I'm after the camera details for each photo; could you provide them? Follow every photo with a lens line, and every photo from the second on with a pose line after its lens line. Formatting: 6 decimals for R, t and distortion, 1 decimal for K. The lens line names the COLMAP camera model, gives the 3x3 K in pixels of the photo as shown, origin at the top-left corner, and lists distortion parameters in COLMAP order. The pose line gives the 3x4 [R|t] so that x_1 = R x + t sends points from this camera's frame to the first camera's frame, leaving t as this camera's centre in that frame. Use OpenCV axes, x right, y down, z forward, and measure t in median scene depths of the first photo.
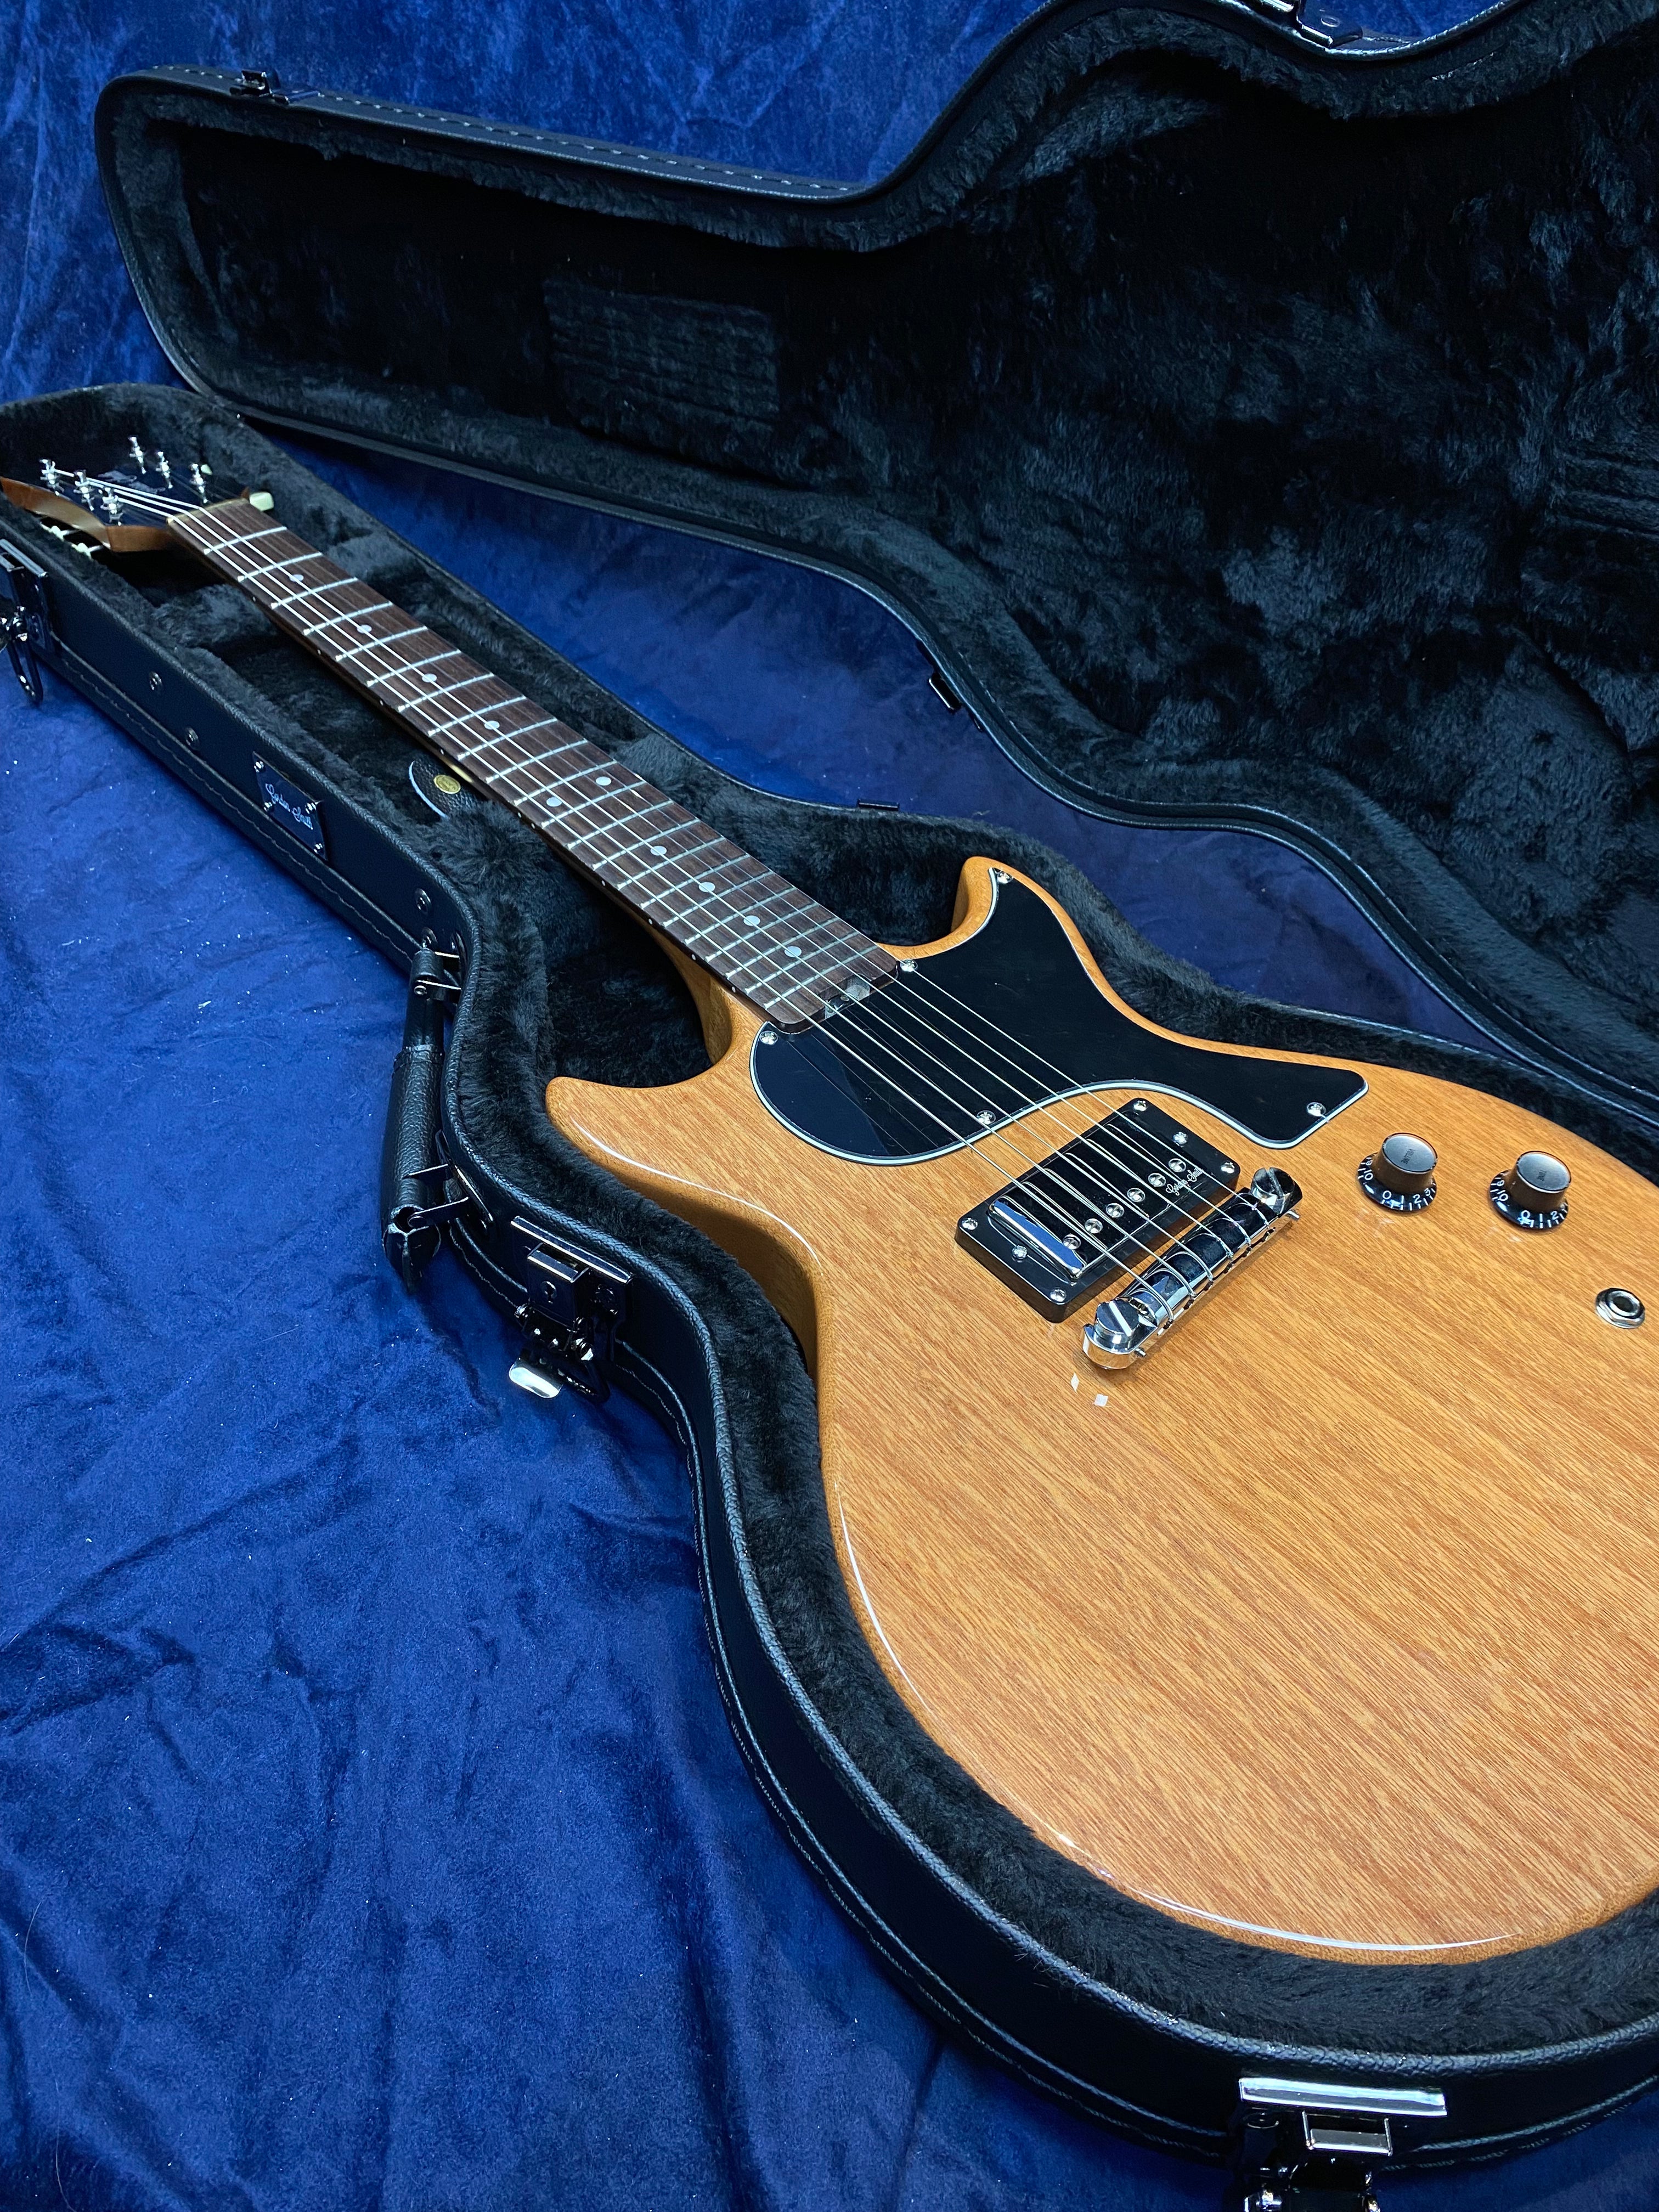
lens RADIAL K [[1728.2, 0, 851.8], [0, 1728.2, 1114.4], [0, 0, 1]] dist [-0.010346, 0.003205]
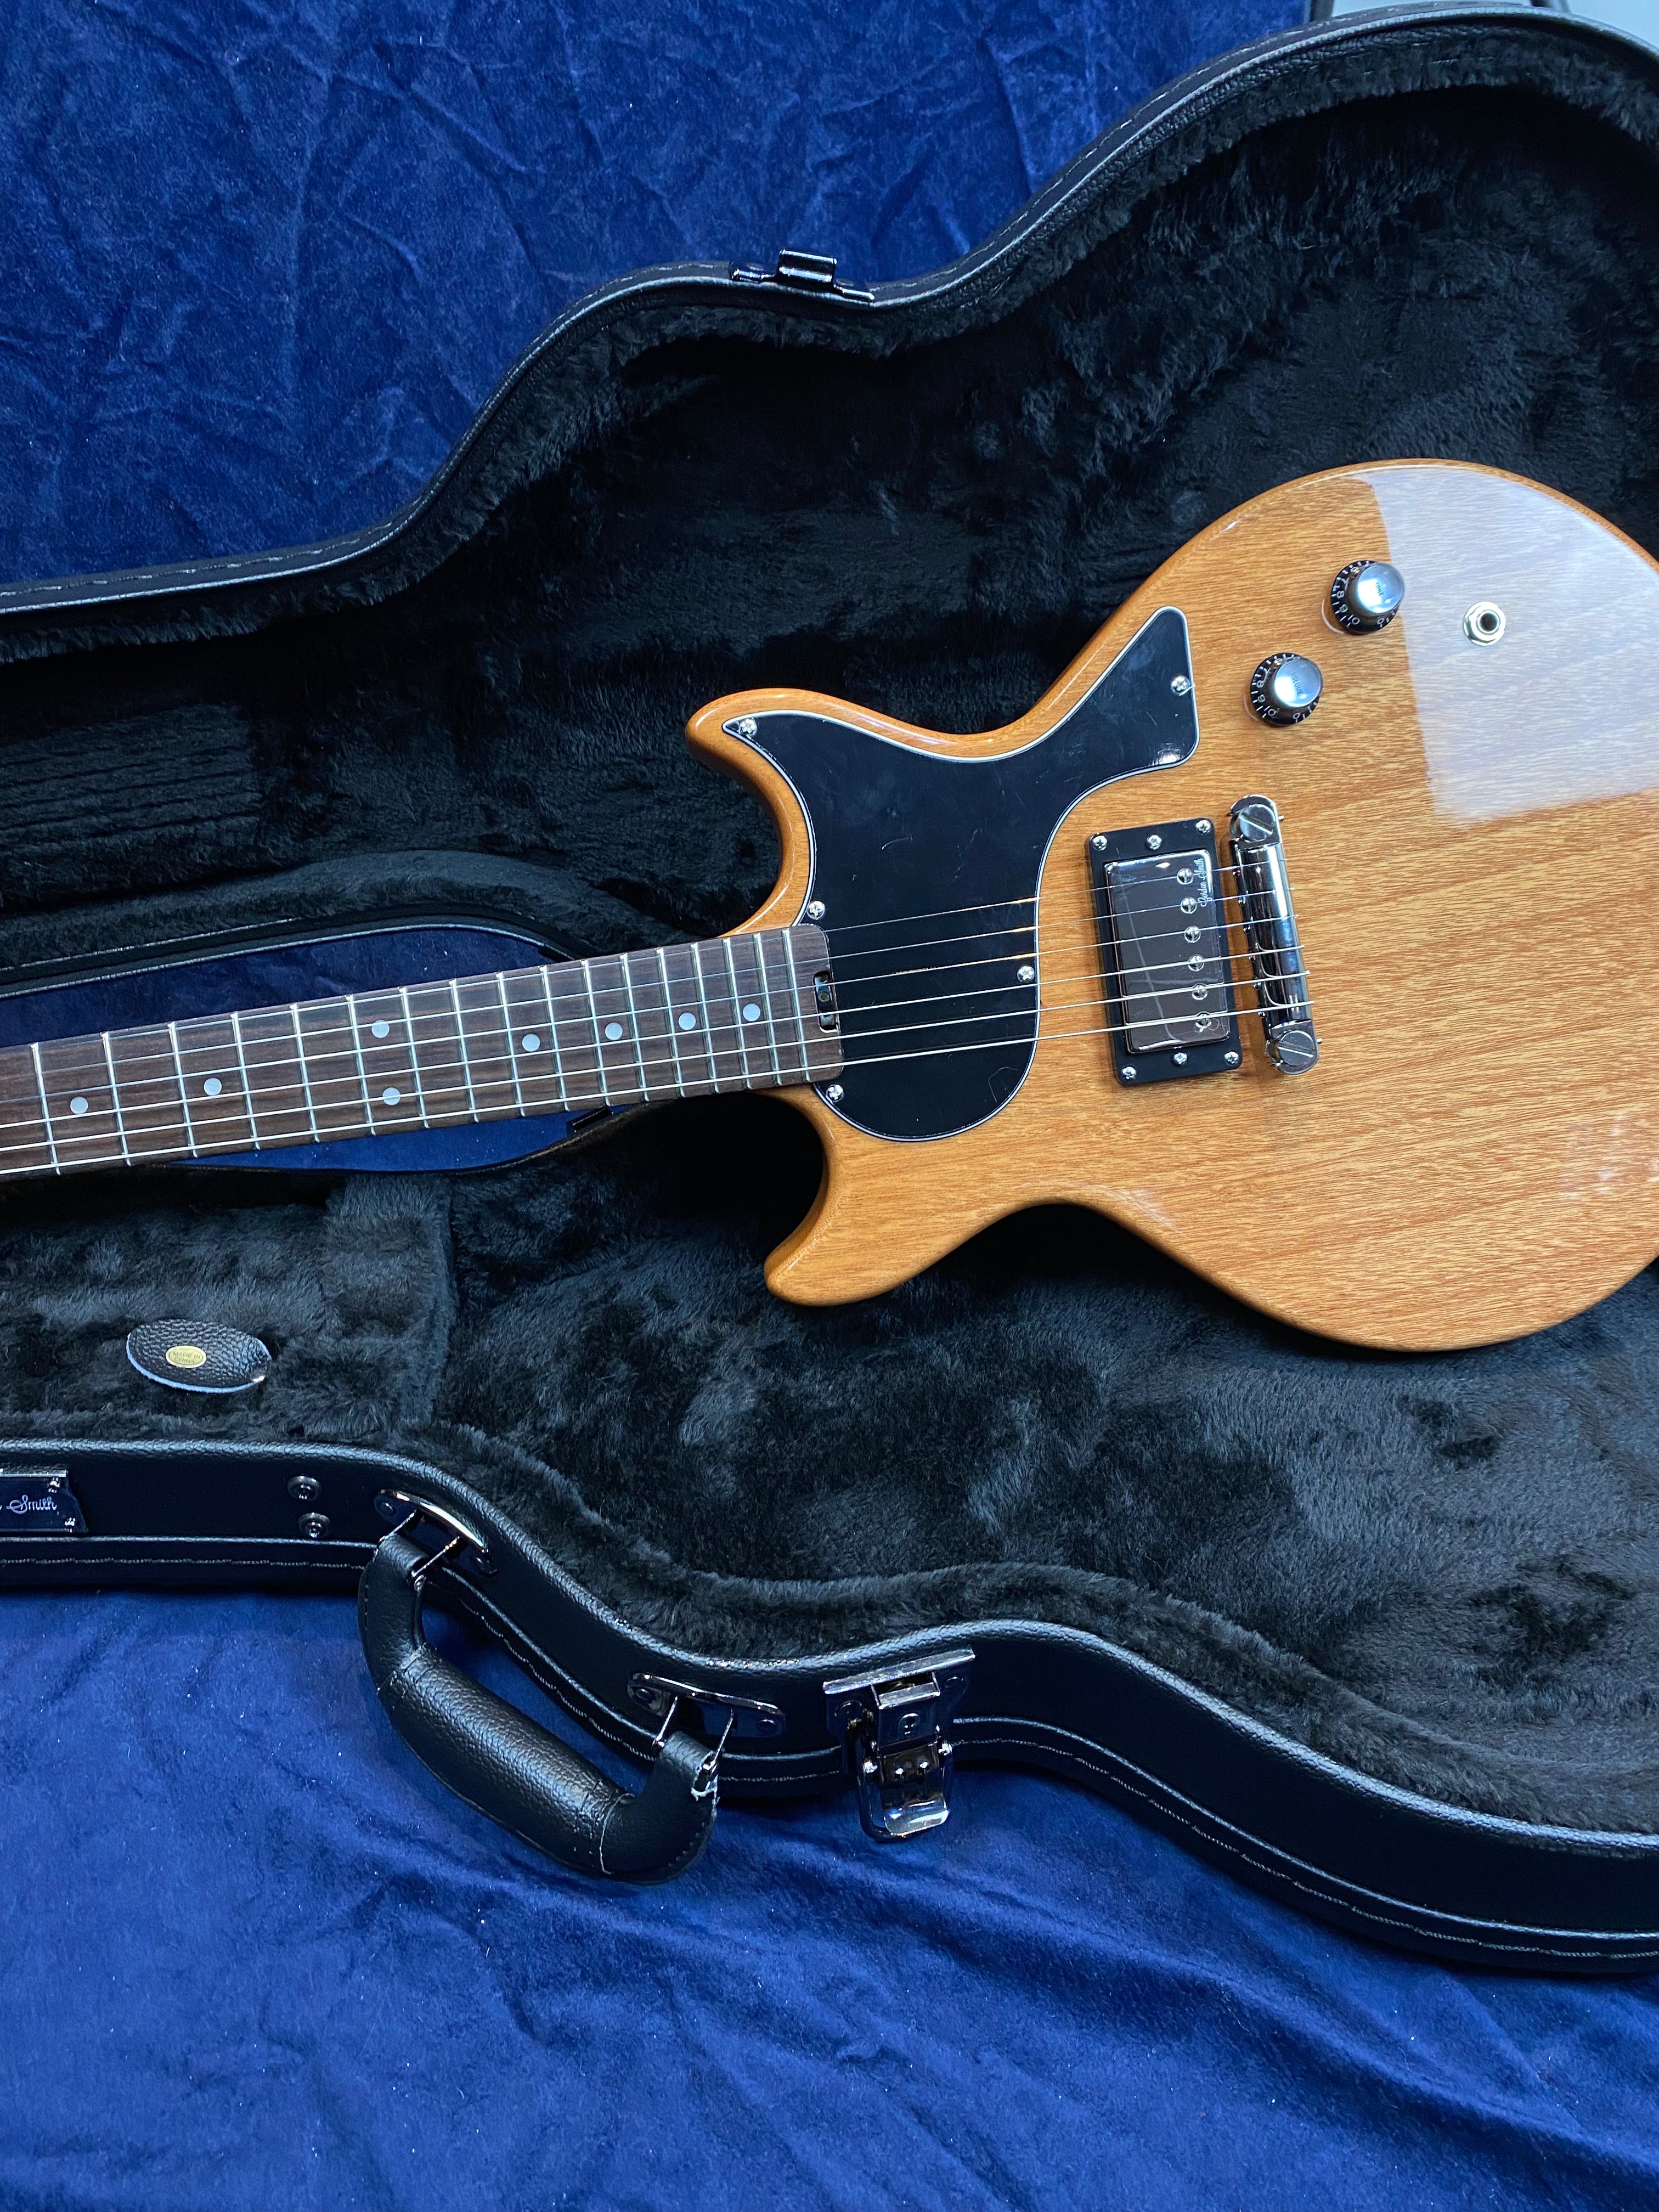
lens RADIAL K [[1629.0, 0, 897.2], [0, 1629.0, 1072.5], [0, 0, 1]] dist [-0.000931, -0.042564]
pose [[0.670211, -0.482344, 0.564058, -0.431474], [0.518781, 0.847967, 0.108710, -0.246497], [-0.530739, 0.219764, 0.818548, 0.199581]]
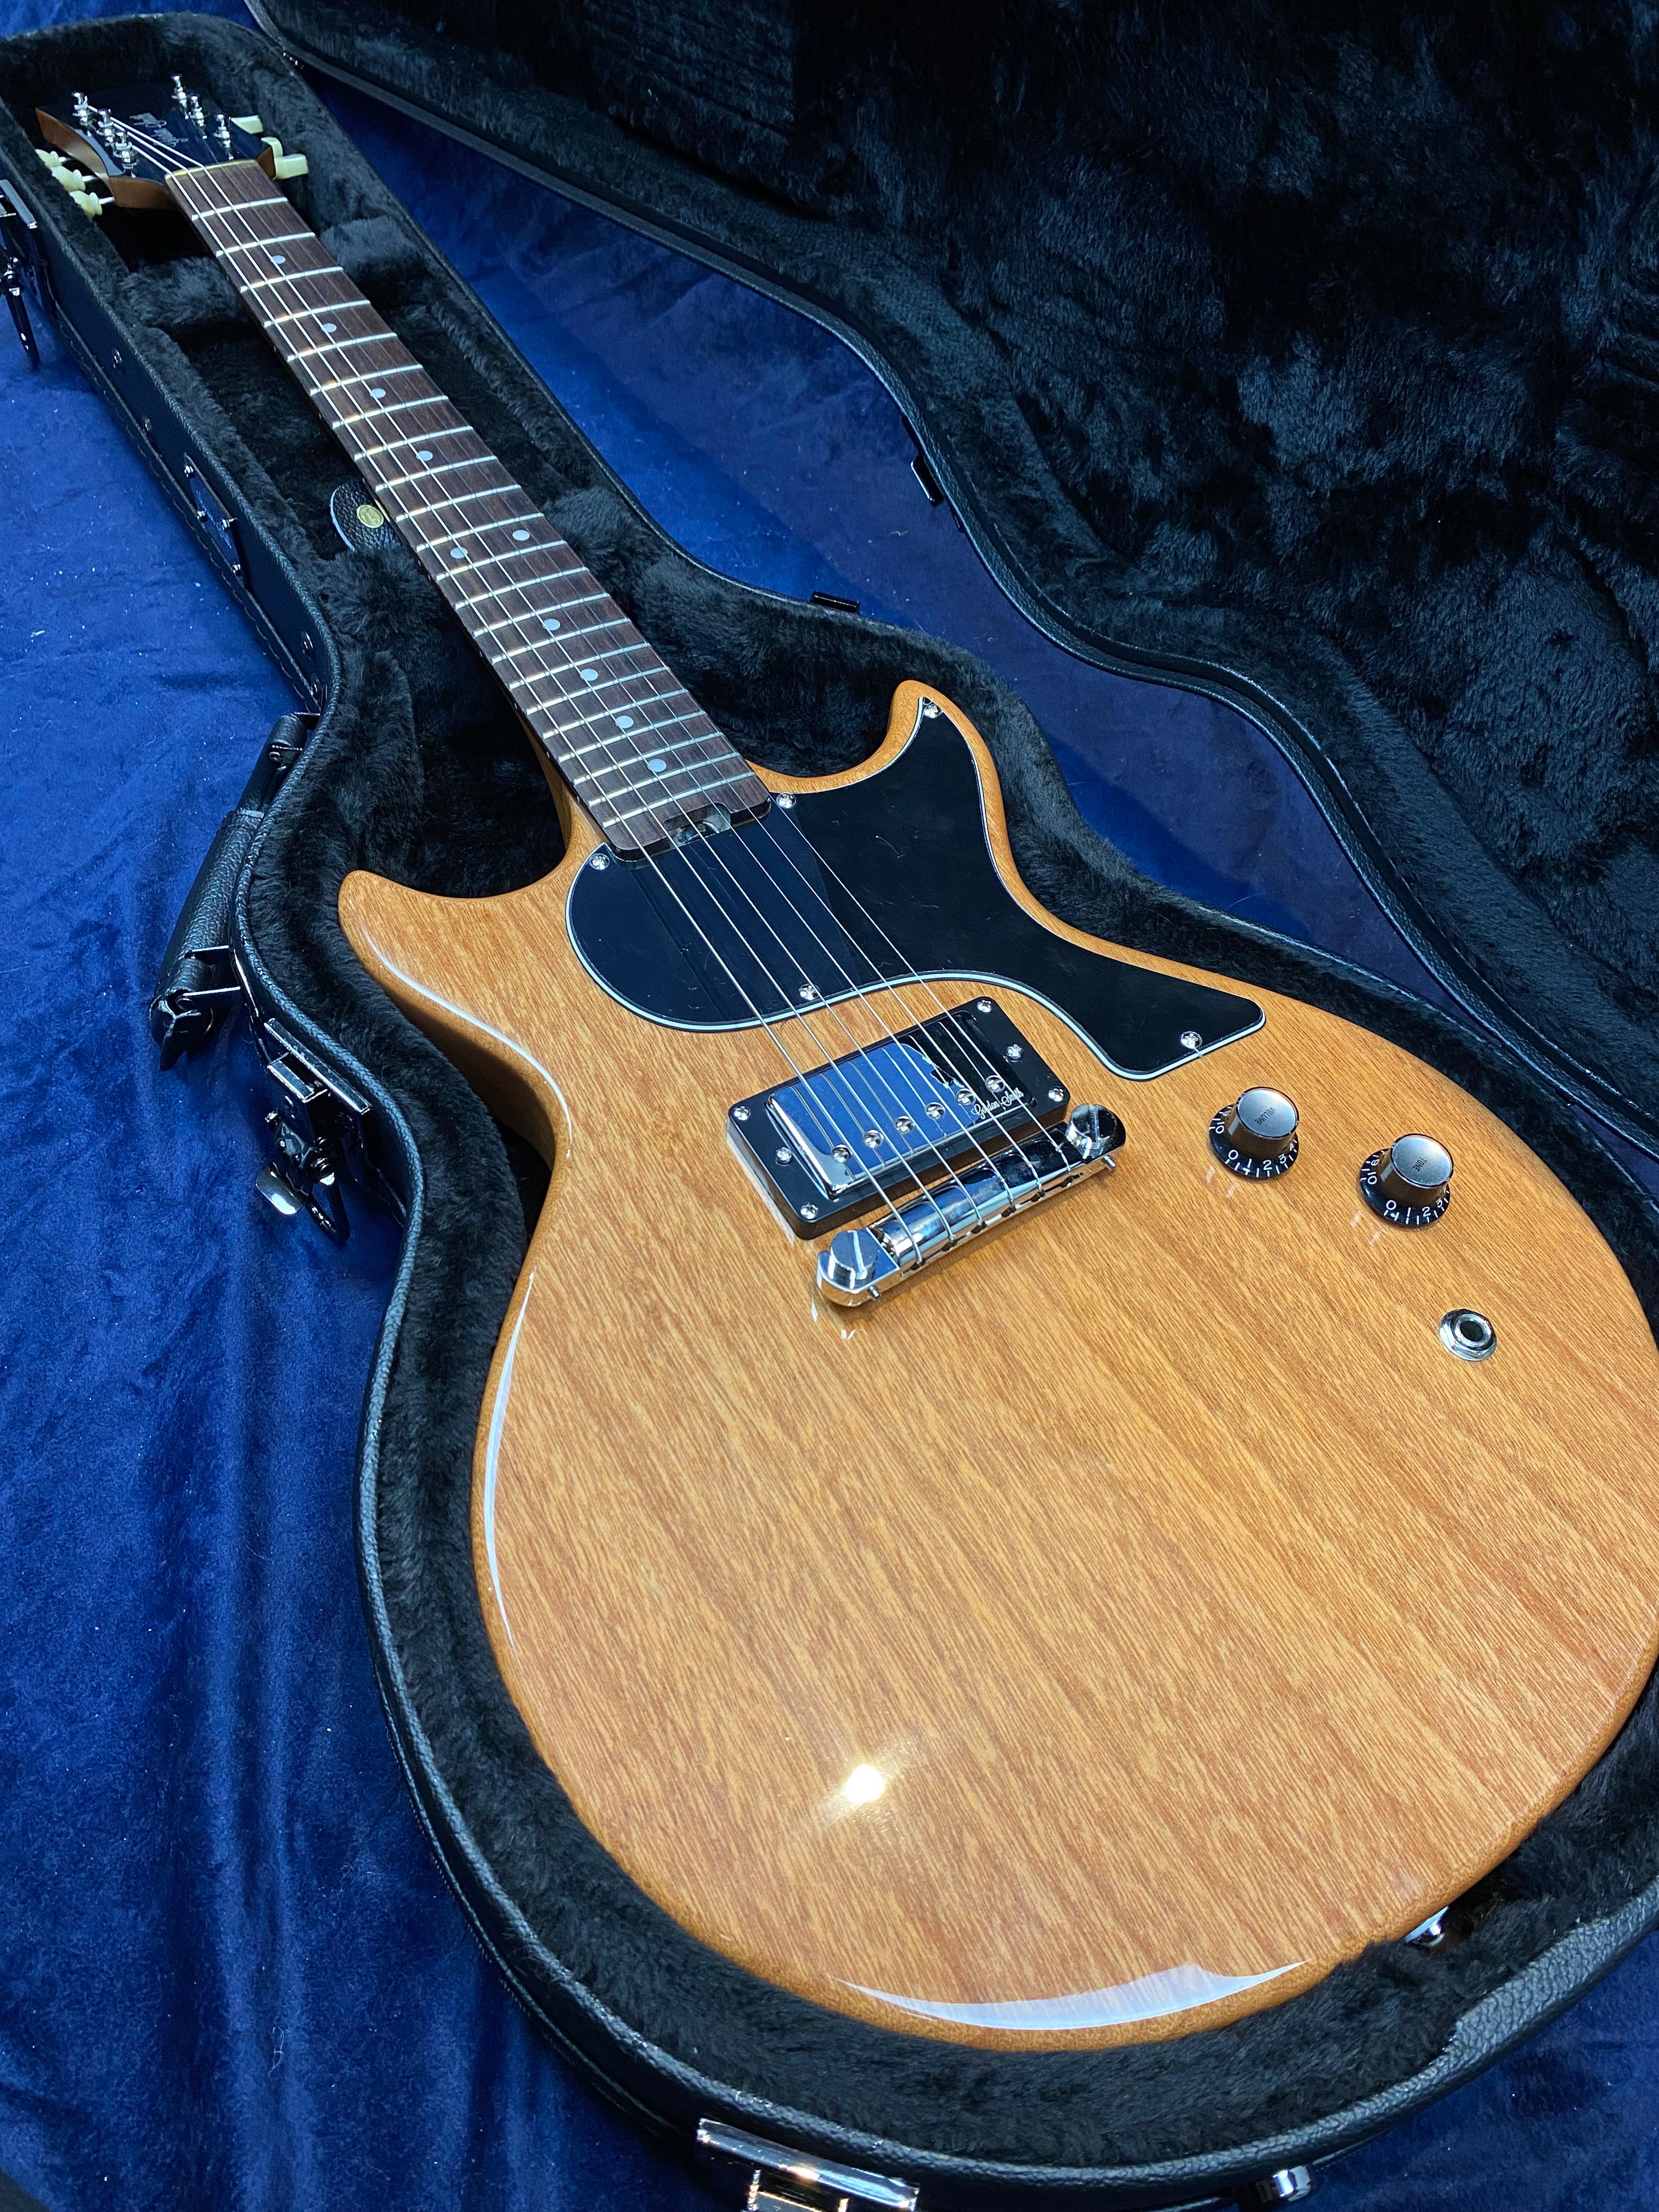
lens RADIAL K [[1726.5, 0, 829.5], [0, 1726.5, 1106.0], [0, 0, 1]] dist [-0.002527, -0.003496]
pose [[0.978328, 0.169613, -0.118768, 0.191610], [-0.150965, 0.976858, 0.151518, -0.071544], [0.141719, -0.130304, 0.981293, 0.111550]]
